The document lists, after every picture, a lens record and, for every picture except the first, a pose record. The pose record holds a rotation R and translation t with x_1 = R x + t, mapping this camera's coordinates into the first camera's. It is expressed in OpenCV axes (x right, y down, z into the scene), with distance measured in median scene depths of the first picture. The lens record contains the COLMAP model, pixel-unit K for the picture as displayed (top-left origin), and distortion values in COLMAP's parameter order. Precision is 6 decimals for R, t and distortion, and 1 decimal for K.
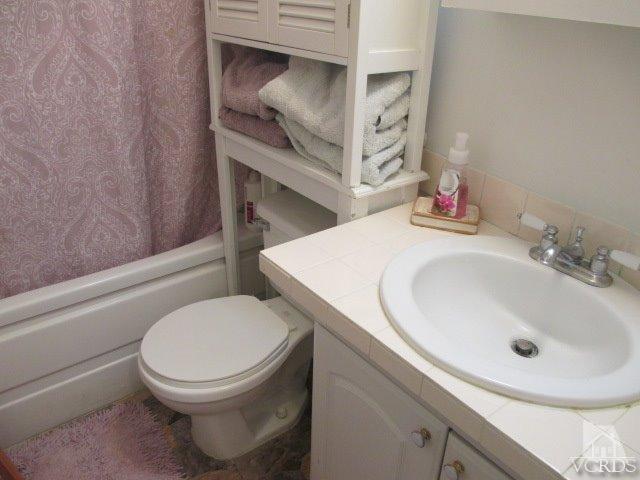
lens RADIAL K [[533.0, 0, 319.0], [0, 533.0, 234.8], [0, 0, 1]] dist [-0.062730, 0.012928]
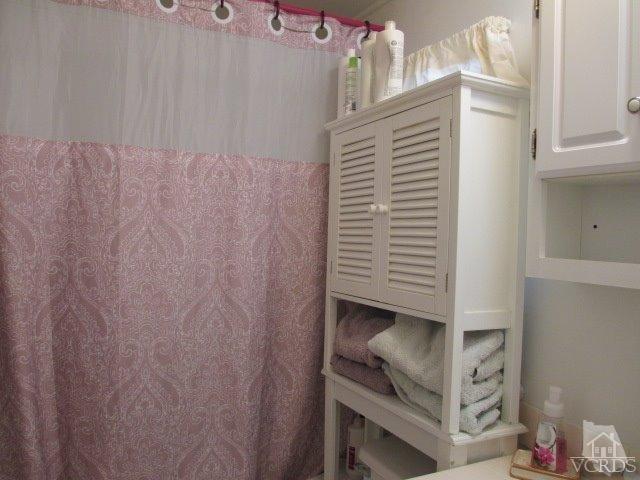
lens RADIAL K [[533.0, 0, 321.2], [0, 533.0, 235.6], [0, 0, 1]] dist [-0.062730, 0.012928]
pose [[0.981057, 0.008472, -0.193536, 0.007027], [-0.094461, 0.893146, -0.439736, 0.036482], [0.169130, 0.449687, 0.877027, -0.120333]]
